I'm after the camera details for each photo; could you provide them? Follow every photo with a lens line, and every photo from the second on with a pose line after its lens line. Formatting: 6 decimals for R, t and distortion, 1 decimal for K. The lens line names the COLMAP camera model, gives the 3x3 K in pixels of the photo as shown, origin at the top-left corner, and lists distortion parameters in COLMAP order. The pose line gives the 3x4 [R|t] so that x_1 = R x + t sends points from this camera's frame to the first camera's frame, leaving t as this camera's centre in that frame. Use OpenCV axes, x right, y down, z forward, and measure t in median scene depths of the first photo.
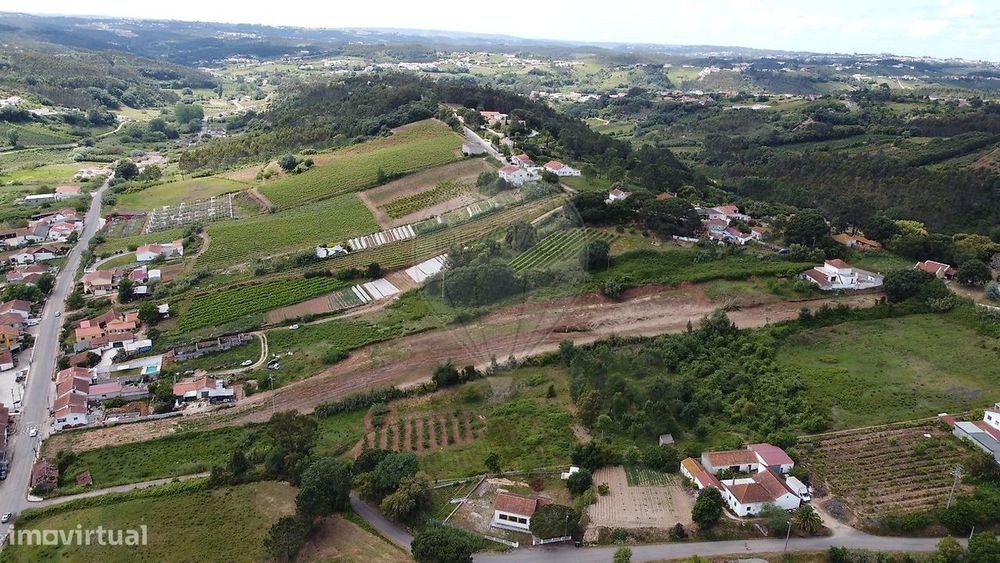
lens RADIAL K [[756.3, 0, 499.4], [0, 756.3, 279.7], [0, 0, 1]] dist [0.008865, -0.011332]
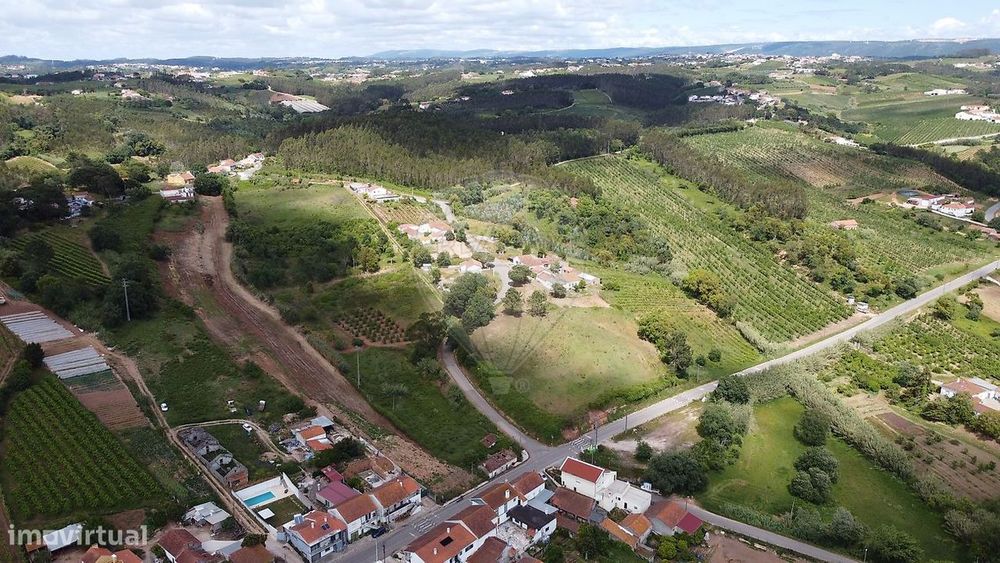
lens RADIAL K [[756.3, 0, 498.3], [0, 756.3, 277.2], [0, 0, 1]] dist [0.008865, -0.011332]
pose [[-0.353217, -0.300027, 0.886127, -1.066673], [0.275430, 0.871853, 0.404982, -0.280021], [-0.894078, 0.387112, -0.225317, 0.841845]]
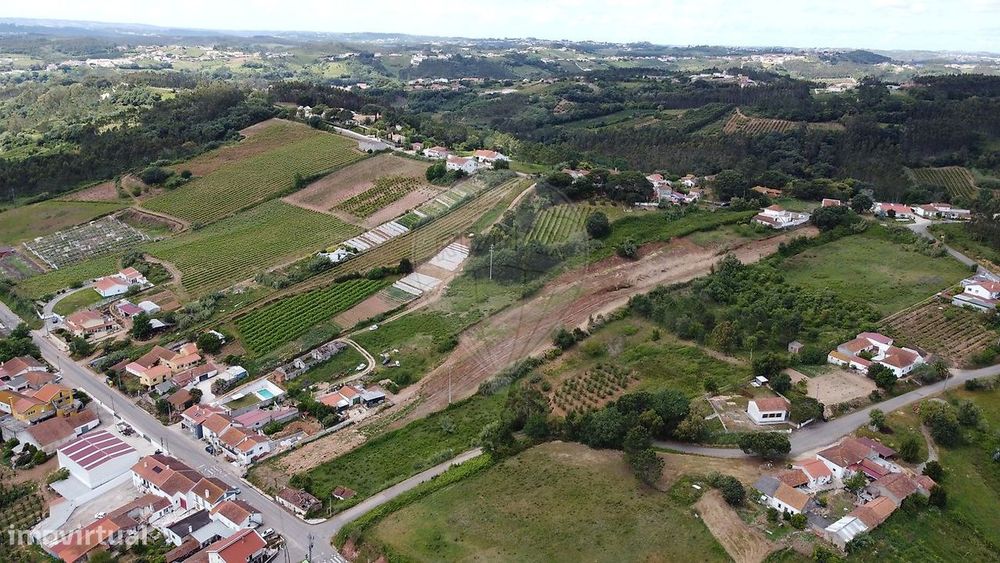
lens RADIAL K [[756.3, 0, 501.1], [0, 756.3, 279.1], [0, 0, 1]] dist [0.008865, -0.011332]
pose [[0.904314, -0.146410, 0.400975, -0.531508], [0.140492, 0.989090, 0.044302, -0.024735], [-0.403086, 0.016271, 0.915017, -0.008875]]
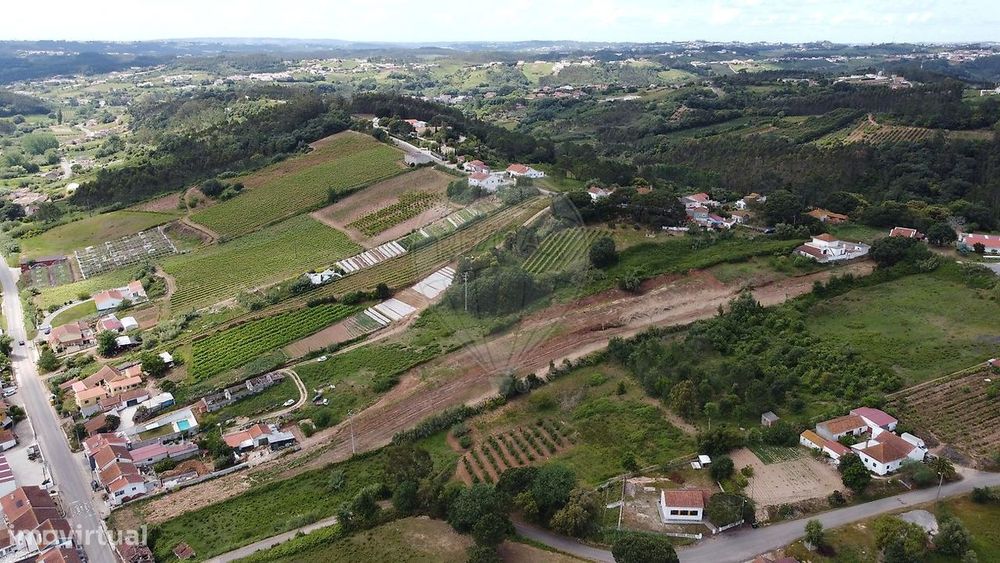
lens RADIAL K [[756.3, 0, 500.3], [0, 756.3, 280.0], [0, 0, 1]] dist [0.008865, -0.011332]
pose [[0.974955, -0.108180, 0.194317, -0.233661], [0.108239, 0.994071, 0.010348, -0.023002], [-0.194284, 0.010943, 0.980884, 0.016736]]
